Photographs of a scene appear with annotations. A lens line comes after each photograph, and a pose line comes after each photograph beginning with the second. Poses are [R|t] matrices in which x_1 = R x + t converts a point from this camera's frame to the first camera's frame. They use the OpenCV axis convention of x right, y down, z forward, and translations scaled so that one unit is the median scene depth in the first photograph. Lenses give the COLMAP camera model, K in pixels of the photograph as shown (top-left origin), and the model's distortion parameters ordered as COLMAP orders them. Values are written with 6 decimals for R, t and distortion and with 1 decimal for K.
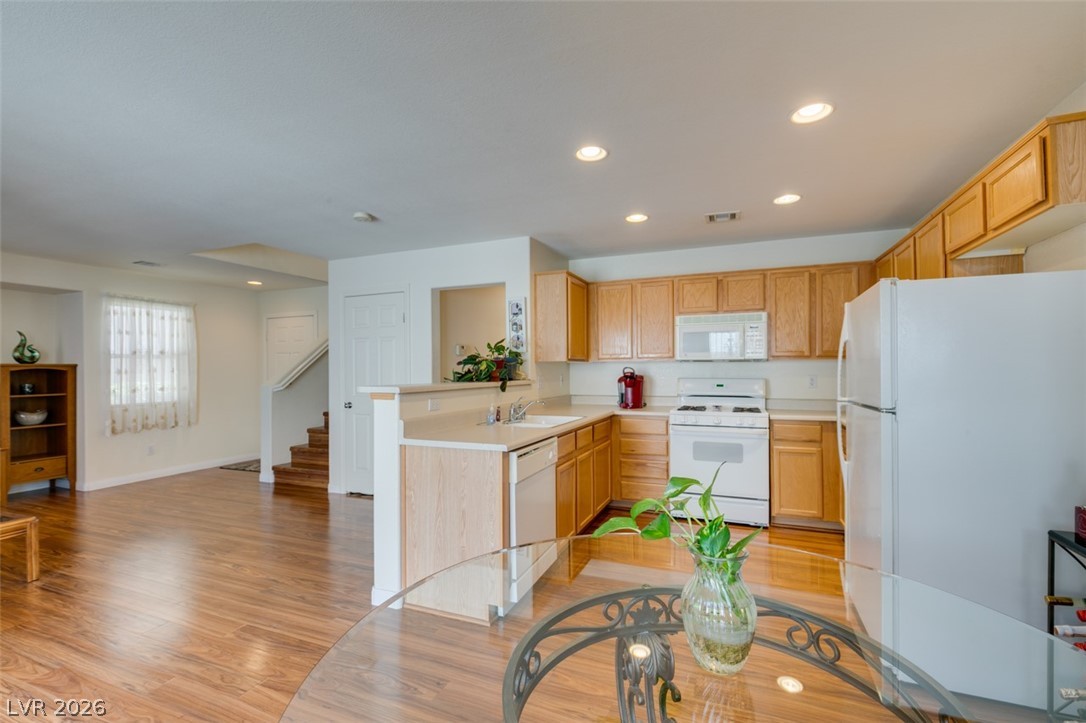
lens RADIAL K [[485.0, 0, 543.5], [0, 485.0, 368.1], [0, 0, 1]] dist [-0.001485, -0.001195]
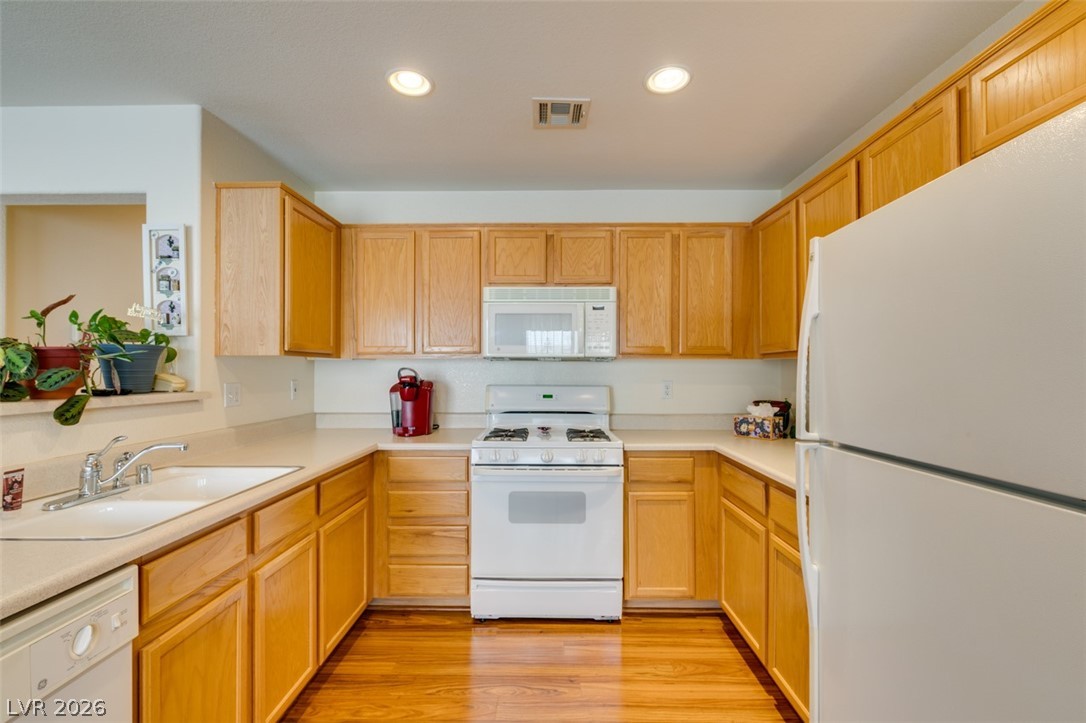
lens RADIAL K [[485.0, 0, 545.6], [0, 485.0, 367.6], [0, 0, 1]] dist [-0.001485, -0.001195]
pose [[0.929098, 0.008175, 0.369743, 0.114513], [-0.006764, 0.999964, -0.005113, -0.000225], [-0.369771, 0.002250, 0.929120, 0.382798]]
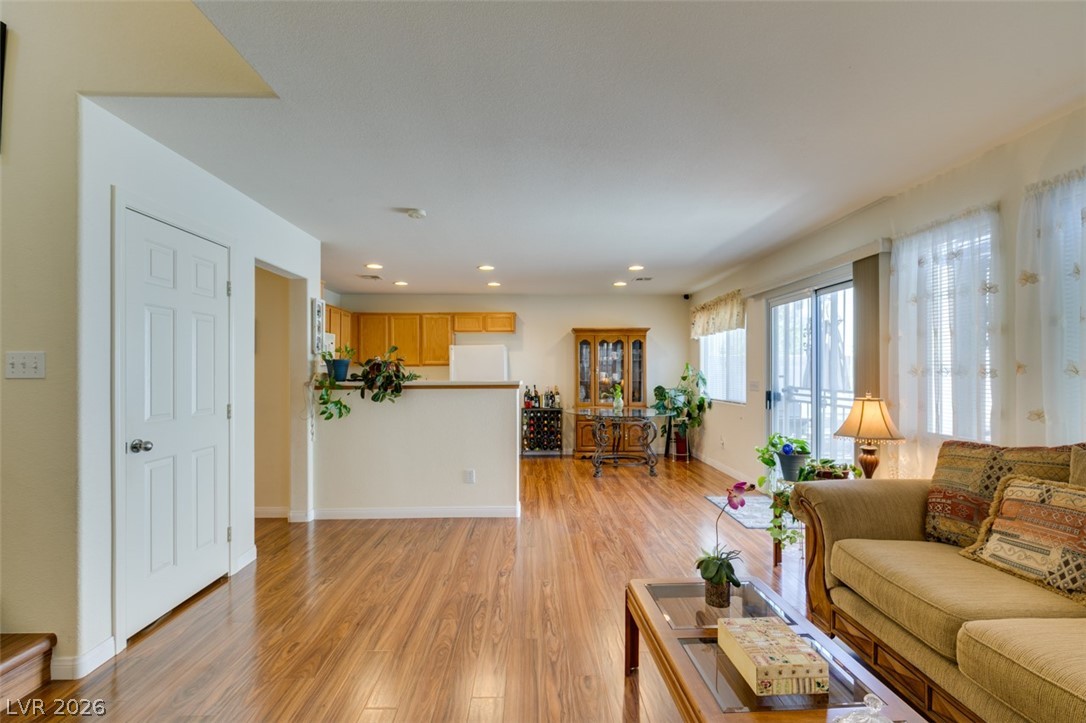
lens RADIAL K [[485.0, 0, 543.1], [0, 485.0, 365.6], [0, 0, 1]] dist [-0.001485, -0.001195]
pose [[-0.402095, 0.016622, 0.915447, -1.097554], [0.002362, 0.999851, -0.017117, 0.009510], [-0.915595, -0.004720, -0.402074, 0.930589]]
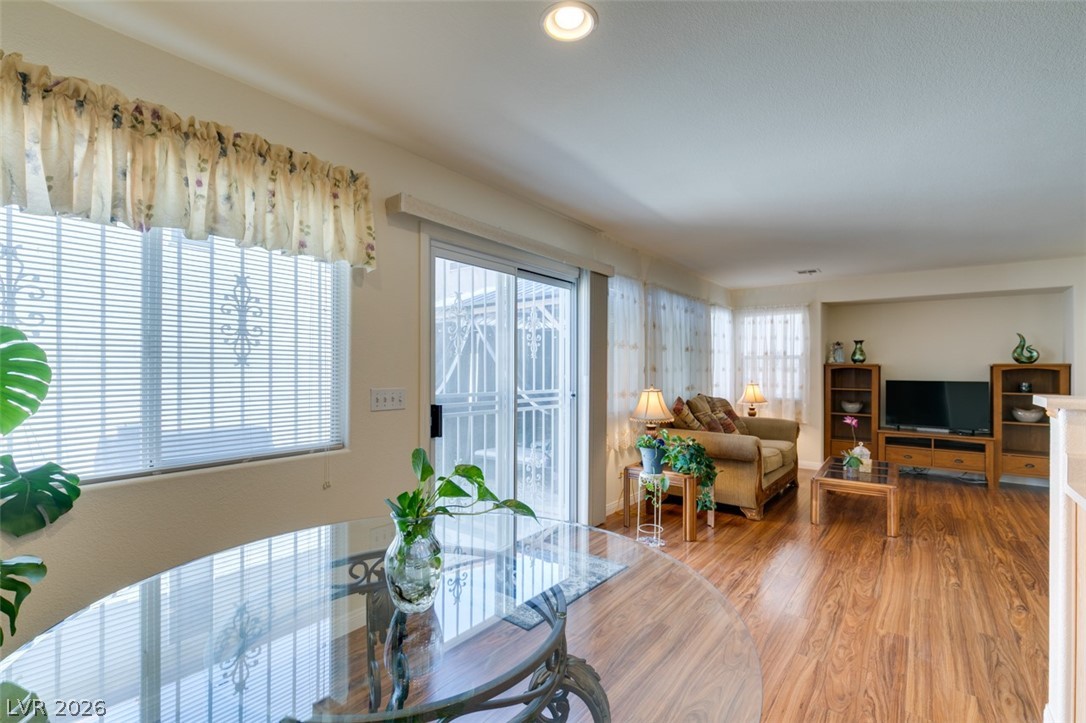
lens RADIAL K [[485.0, 0, 542.1], [0, 485.0, 366.4], [0, 0, 1]] dist [-0.001485, -0.001195]
pose [[-0.273840, -0.000511, -0.961775, 0.271854], [-0.003056, 0.999995, 0.000339, -0.000094], [0.961770, 0.003032, -0.273841, 0.309797]]
